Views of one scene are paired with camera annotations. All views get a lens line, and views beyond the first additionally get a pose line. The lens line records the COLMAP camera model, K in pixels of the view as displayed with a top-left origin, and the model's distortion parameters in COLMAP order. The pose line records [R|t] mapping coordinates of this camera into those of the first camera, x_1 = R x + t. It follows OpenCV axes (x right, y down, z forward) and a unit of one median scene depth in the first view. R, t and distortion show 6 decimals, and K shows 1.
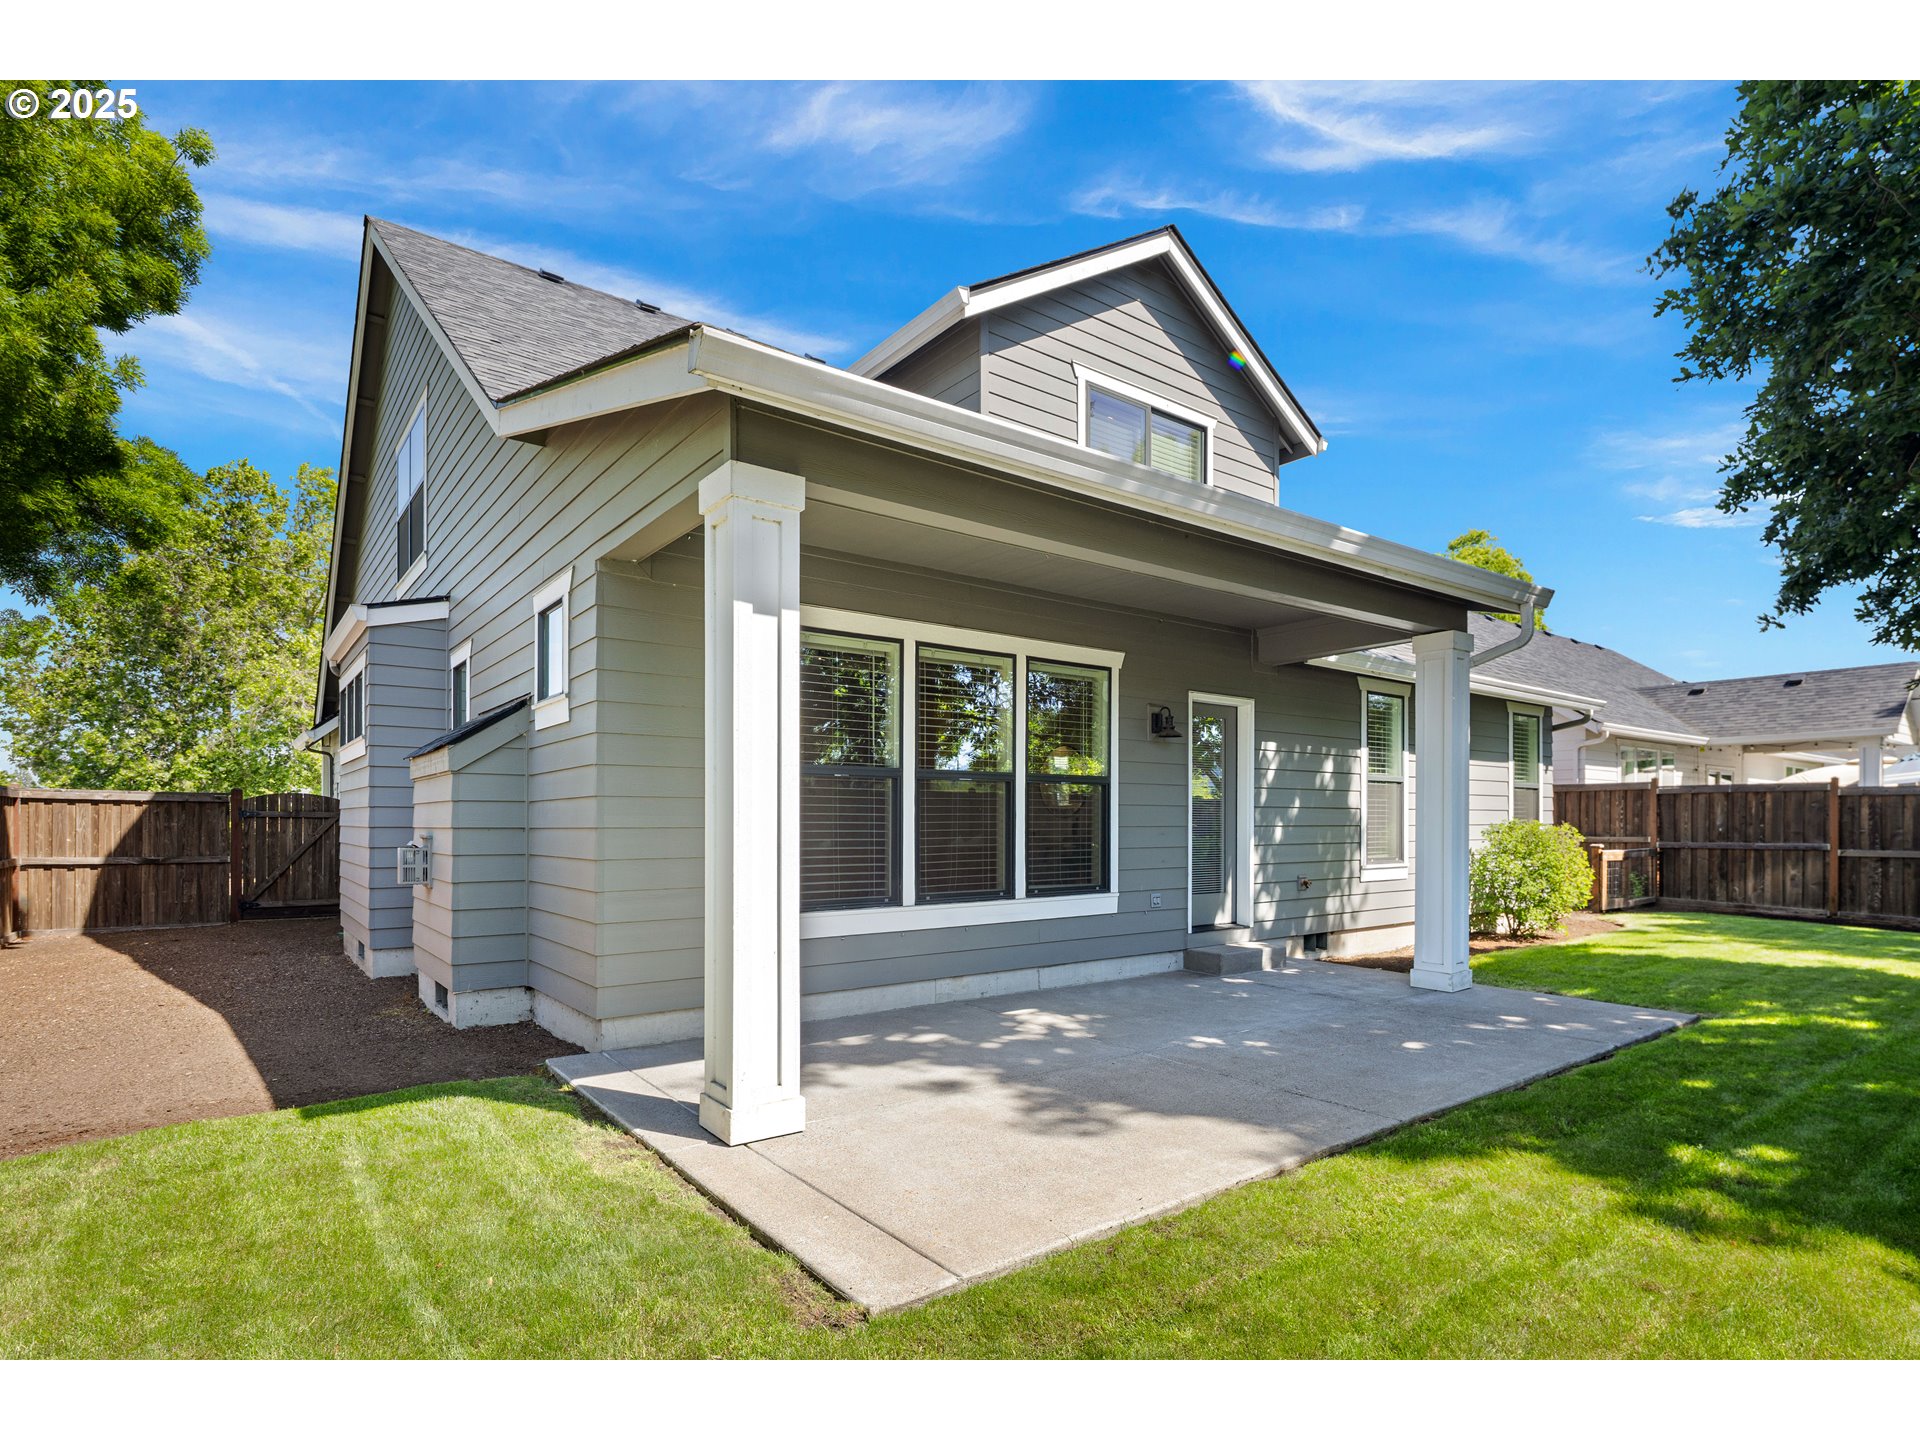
lens RADIAL K [[1000.4, 0, 969.1], [0, 1000.4, 772.4], [0, 0, 1]] dist [-0.001682, -0.000433]
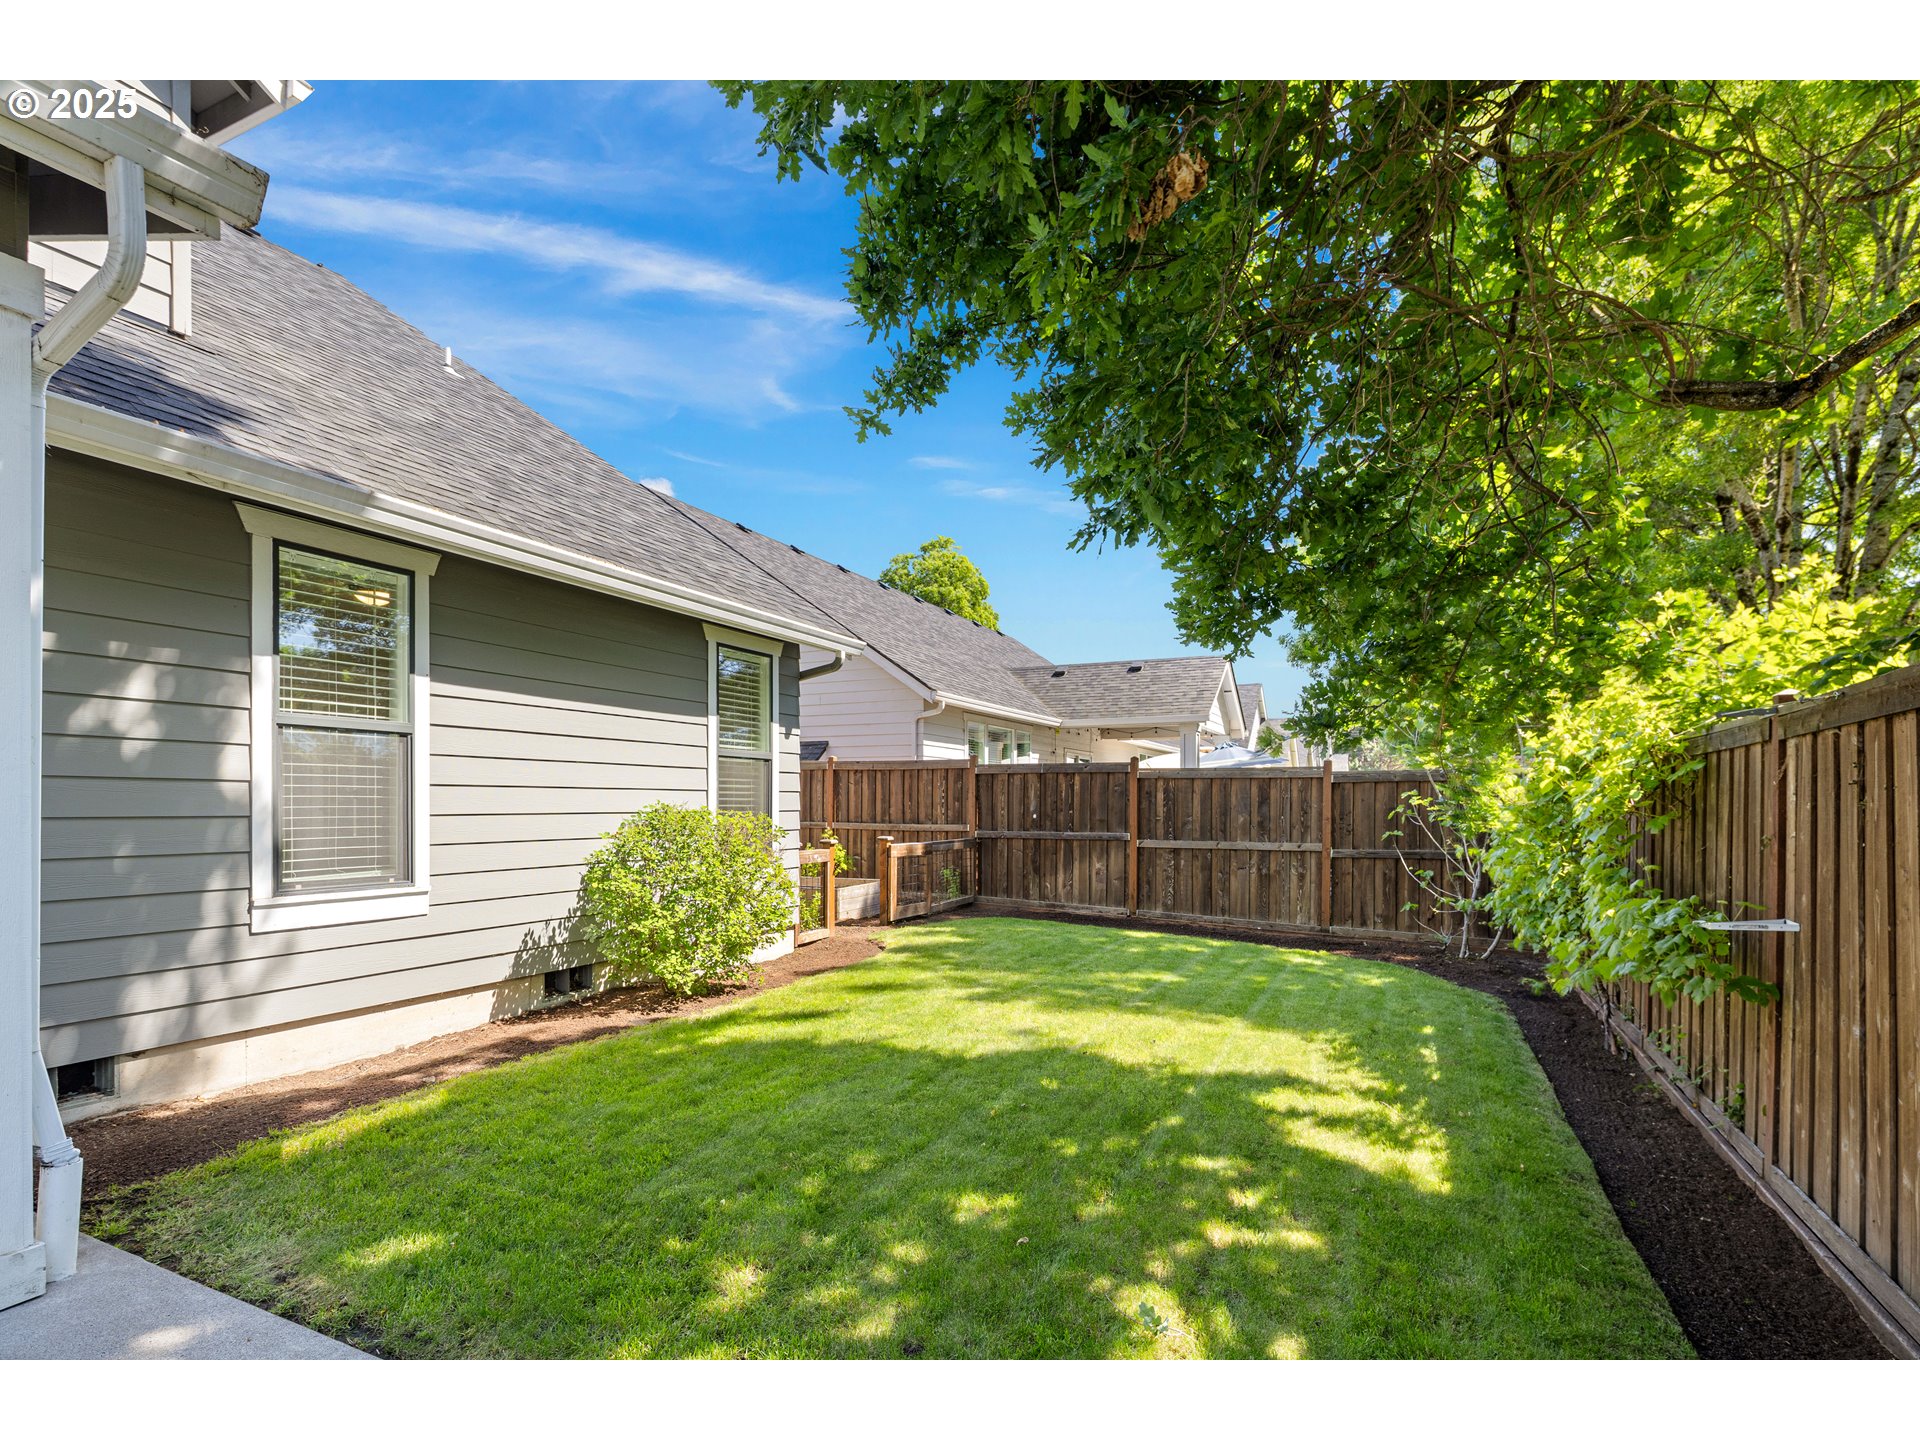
lens RADIAL K [[936.0, 0, 979.6], [0, 936.0, 703.0], [0, 0, 1]] dist [0.000338, -0.000839]
pose [[0.890356, 0.053783, 0.452077, 0.352412], [-0.028652, 0.997649, -0.062260, 0.011735], [-0.454363, 0.042481, 0.889803, 0.309649]]
